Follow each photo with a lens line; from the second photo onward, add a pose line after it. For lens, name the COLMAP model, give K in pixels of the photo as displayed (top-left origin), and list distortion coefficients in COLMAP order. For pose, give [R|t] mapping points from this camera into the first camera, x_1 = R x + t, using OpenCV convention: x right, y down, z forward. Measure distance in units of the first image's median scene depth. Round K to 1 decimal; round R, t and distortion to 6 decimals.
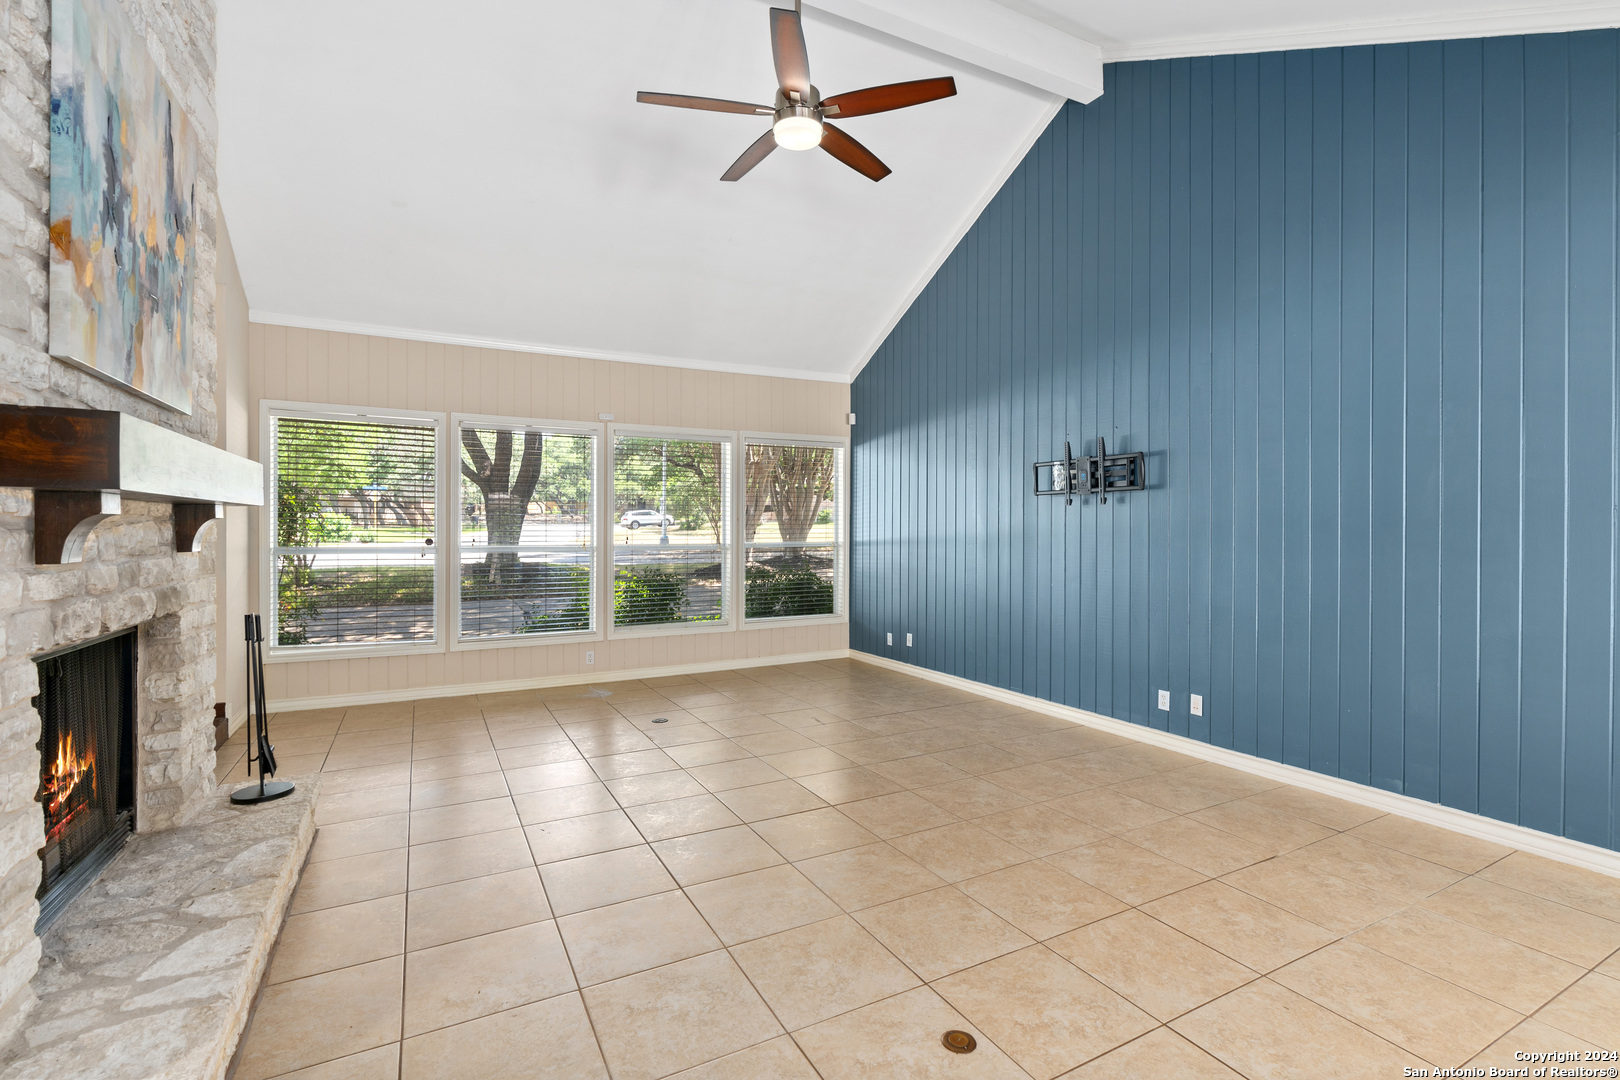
lens RADIAL K [[736.6, 0, 812.7], [0, 736.6, 536.4], [0, 0, 1]] dist [-0.004739, 0.001704]
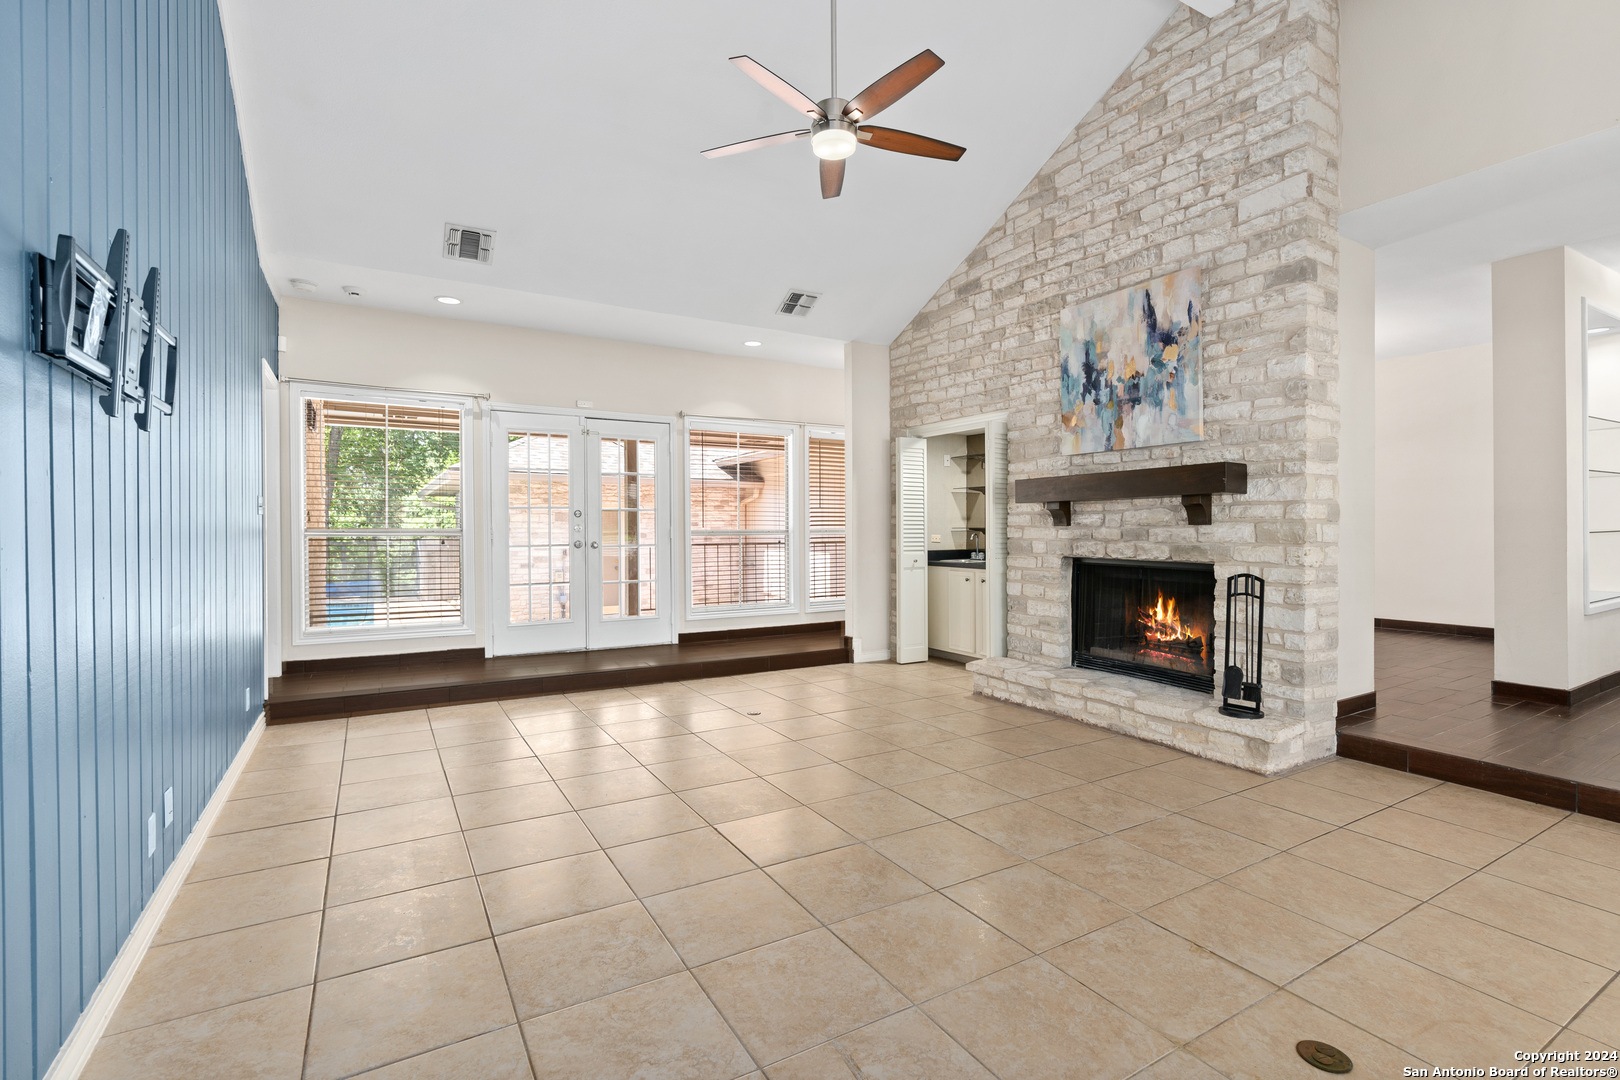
lens RADIAL K [[736.6, 0, 810.2], [0, 736.6, 532.0], [0, 0, 1]] dist [-0.004739, 0.001704]
pose [[-0.999038, 0.003502, -0.043702, 0.081405], [0.002953, 0.999916, 0.012617, 0.013007], [0.043743, 0.012476, -0.998965, 2.585352]]
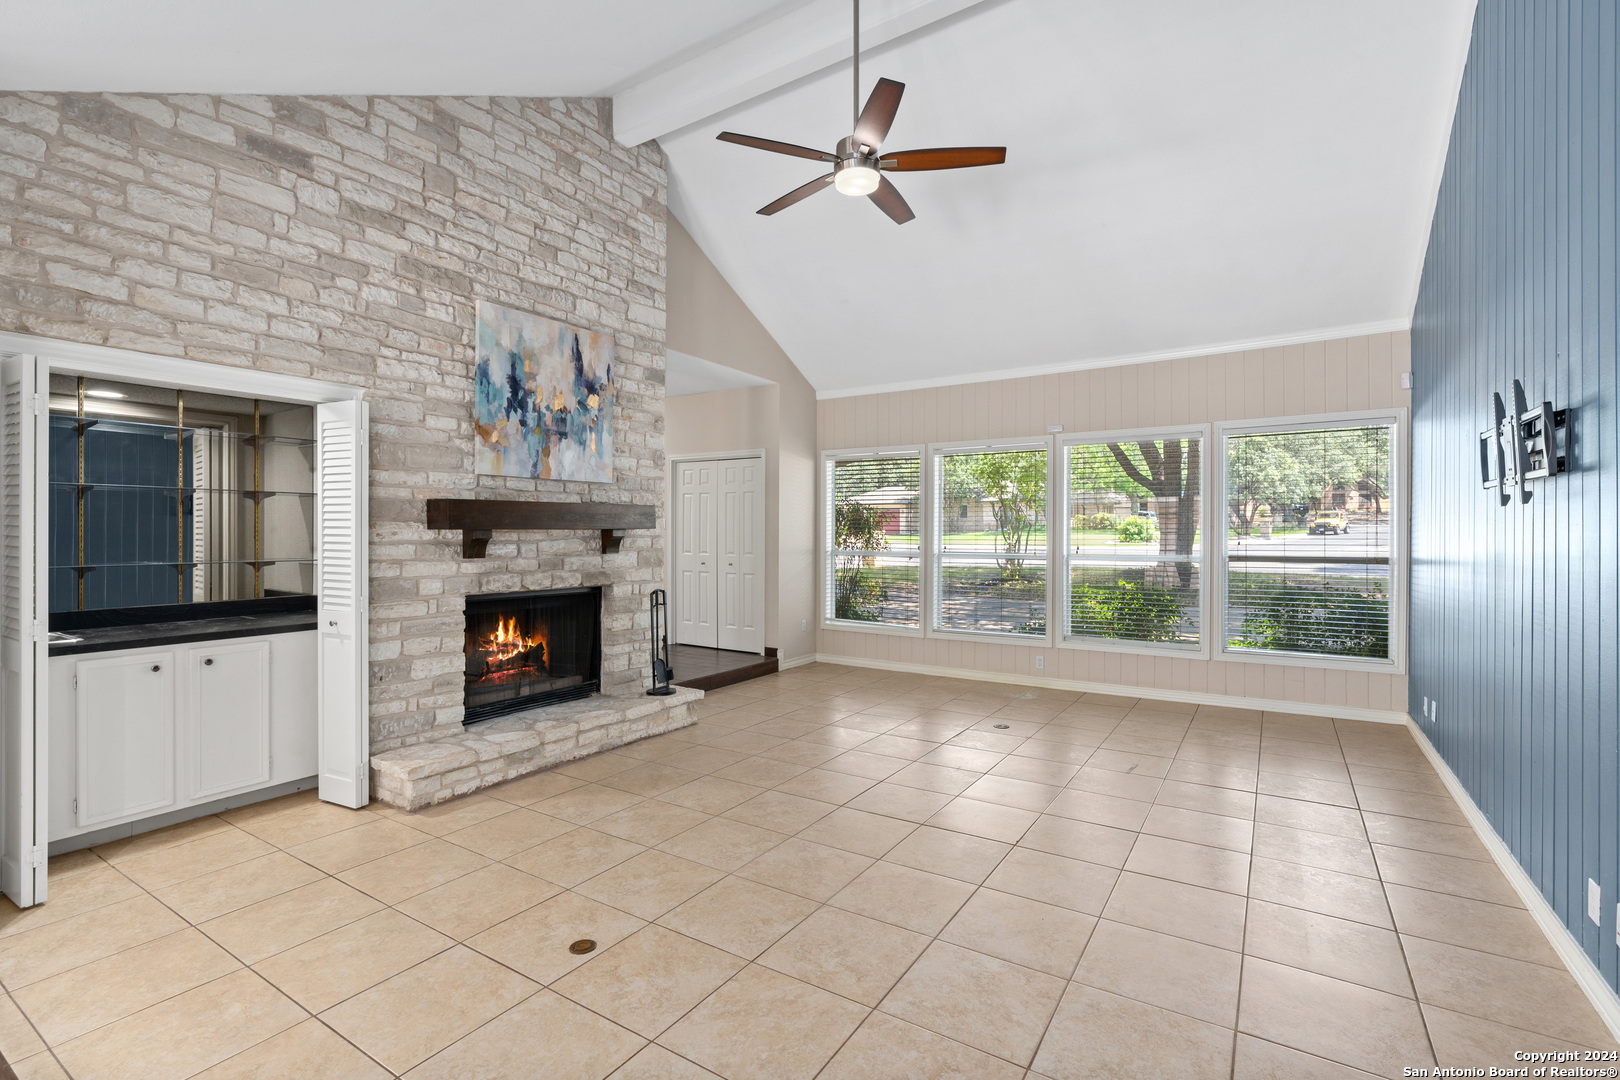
lens RADIAL K [[736.6, 0, 810.8], [0, 736.6, 533.7], [0, 0, 1]] dist [-0.004739, 0.001704]
pose [[0.486205, 0.002049, -0.873842, 1.106372], [-0.006472, 0.999978, -0.001257, -0.033029], [0.873821, 0.006266, 0.486208, 0.516026]]
